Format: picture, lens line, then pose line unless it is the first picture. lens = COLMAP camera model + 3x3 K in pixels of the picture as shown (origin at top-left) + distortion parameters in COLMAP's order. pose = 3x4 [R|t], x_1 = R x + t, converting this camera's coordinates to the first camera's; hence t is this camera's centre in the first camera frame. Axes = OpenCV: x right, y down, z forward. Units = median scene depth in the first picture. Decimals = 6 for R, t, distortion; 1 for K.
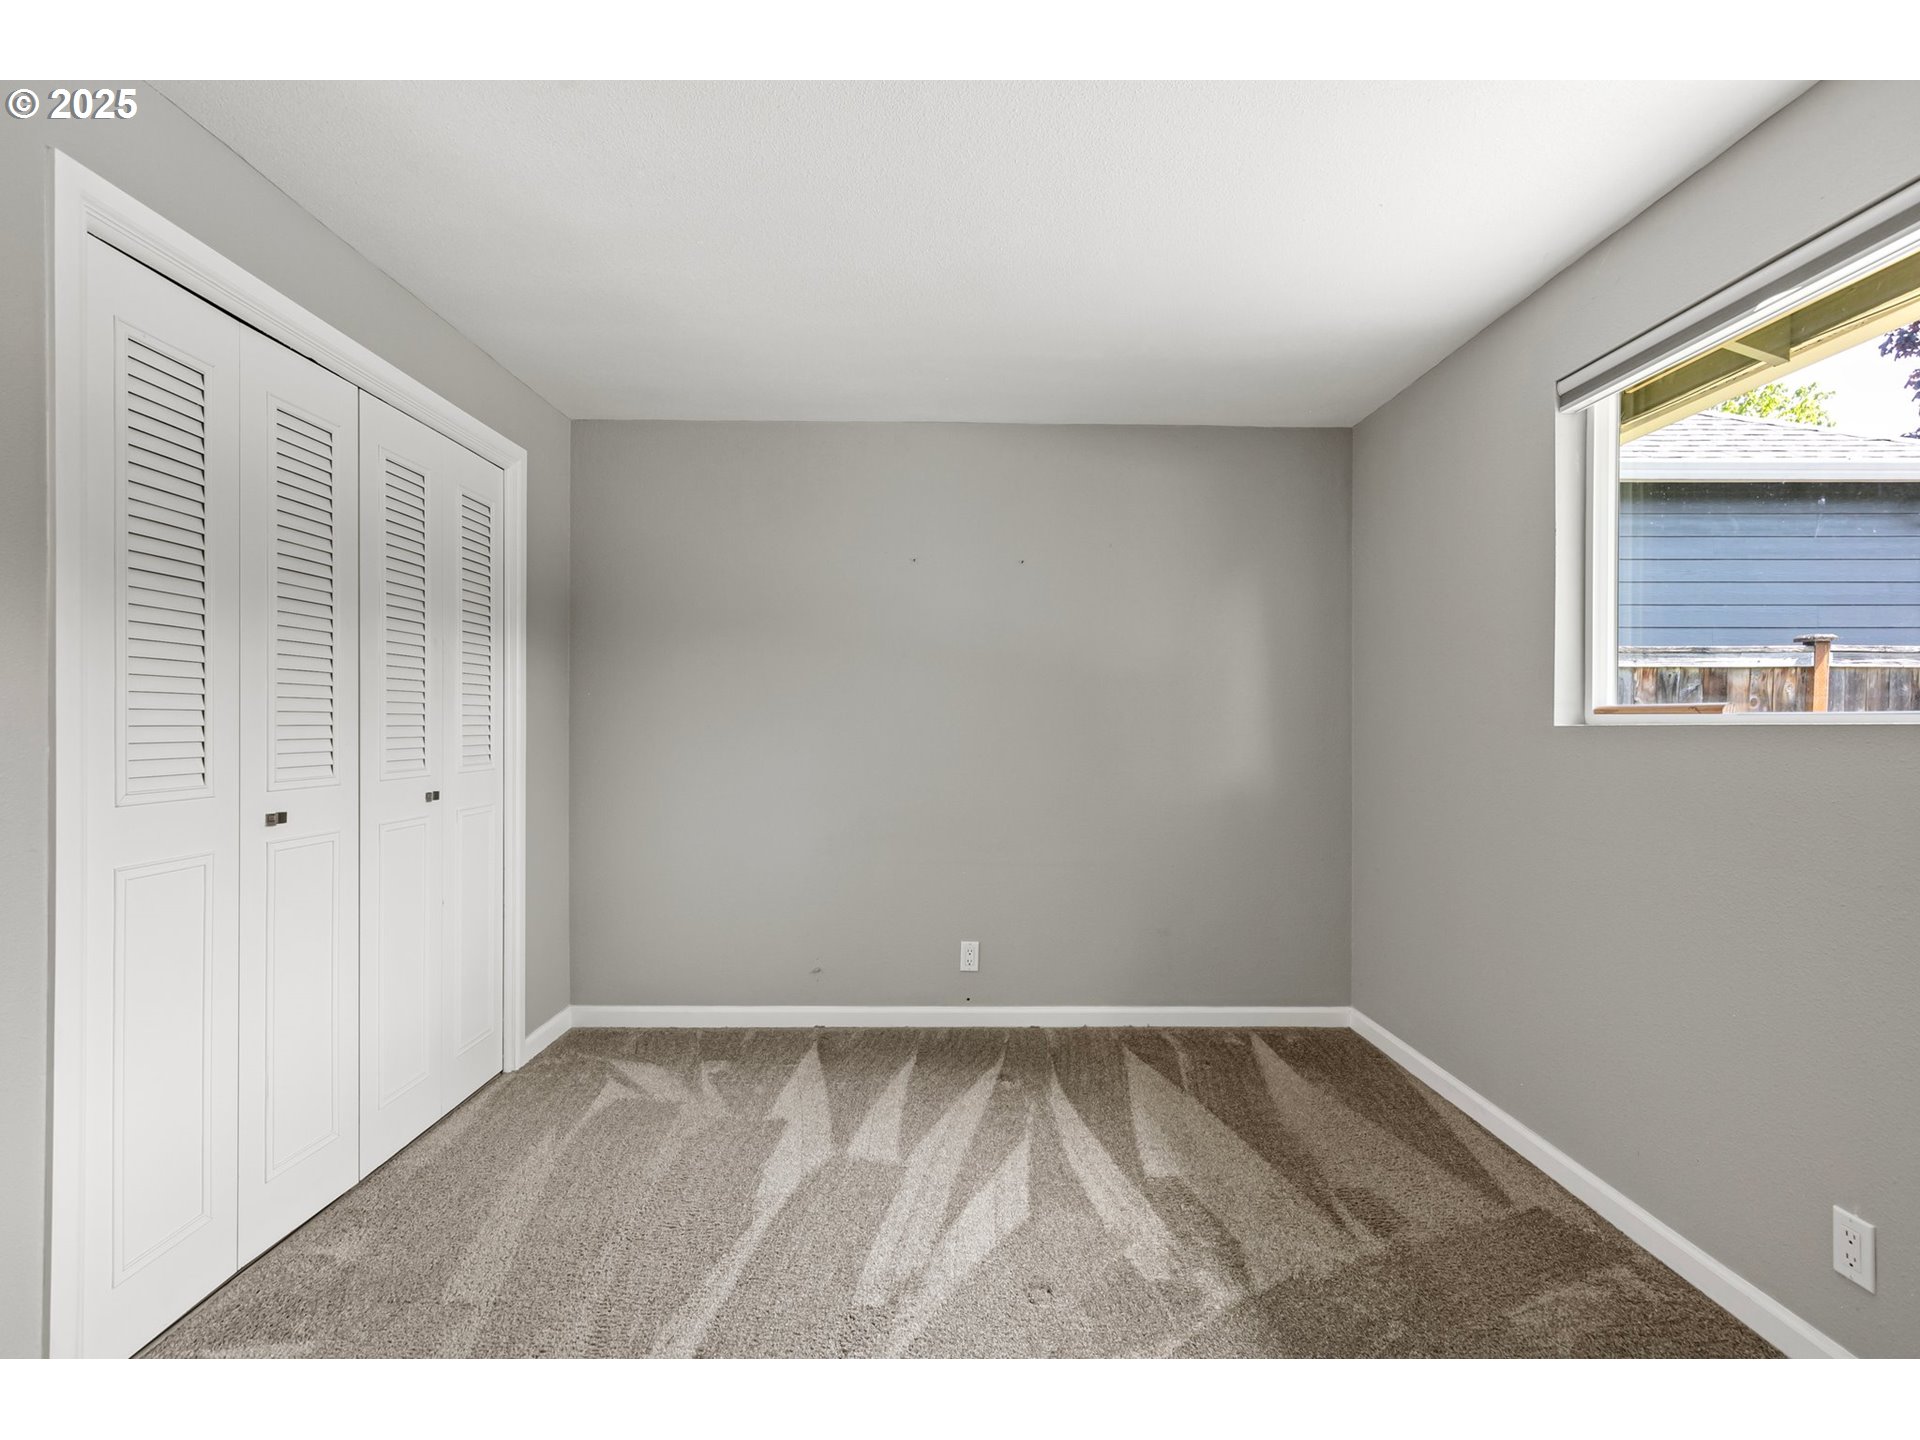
lens RADIAL K [[896.8, 0, 960.5], [0, 896.8, 739.7], [0, 0, 1]] dist [0.001519, 0.000025]
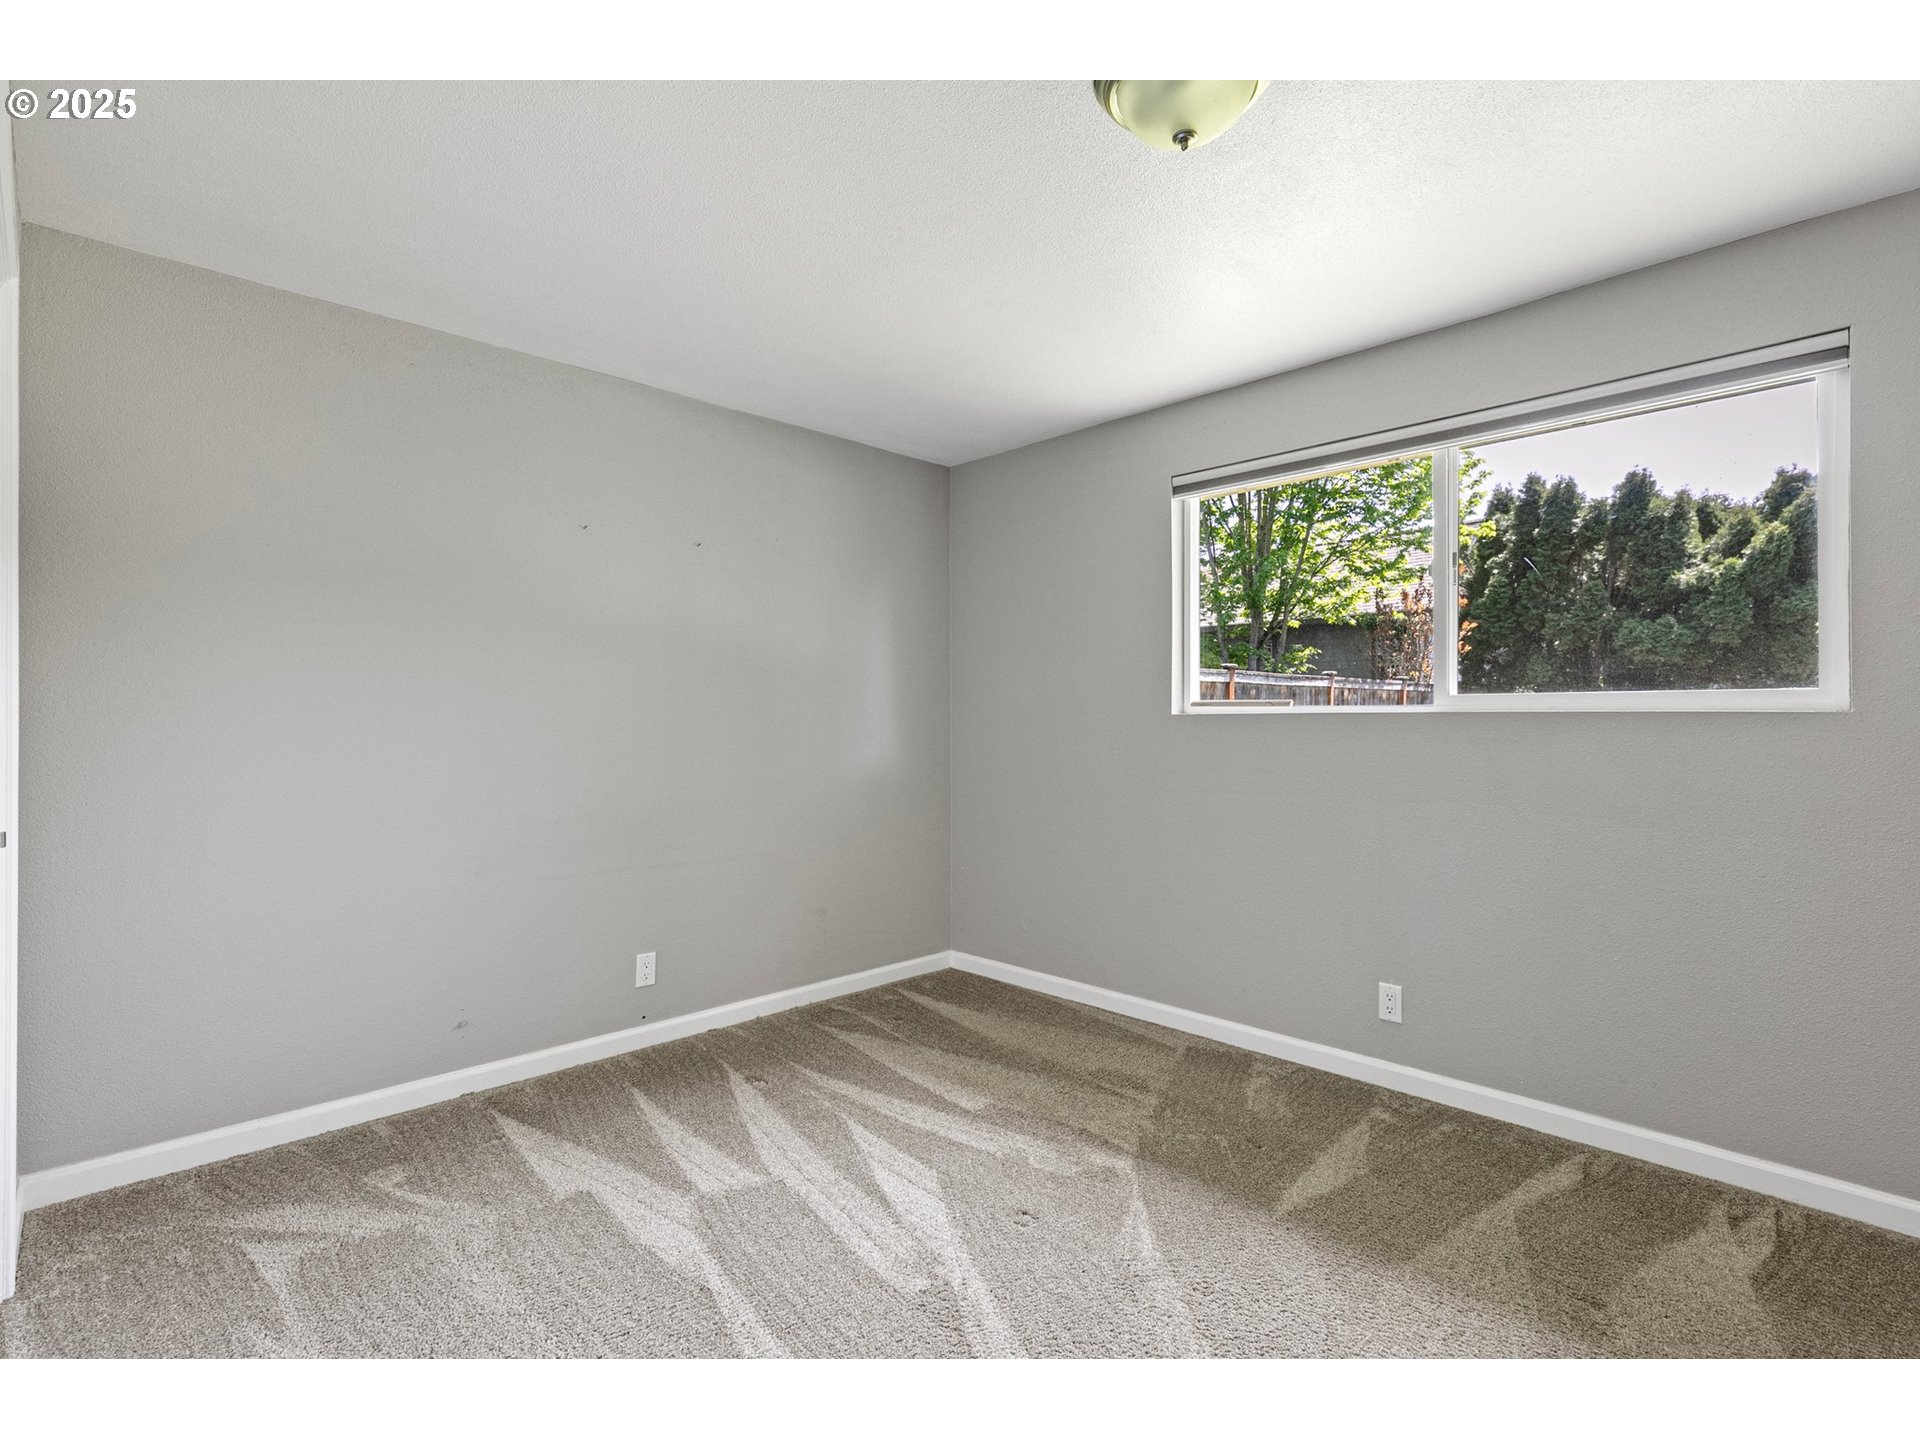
lens RADIAL K [[891.2, 0, 968.2], [0, 891.2, 731.6], [0, 0, 1]] dist [0.001287, 0.000020]
pose [[0.733958, -0.014426, 0.679041, -0.543555], [0.014808, 0.999877, 0.005237, -0.000866], [-0.679033, 0.006212, 0.734082, 0.166473]]
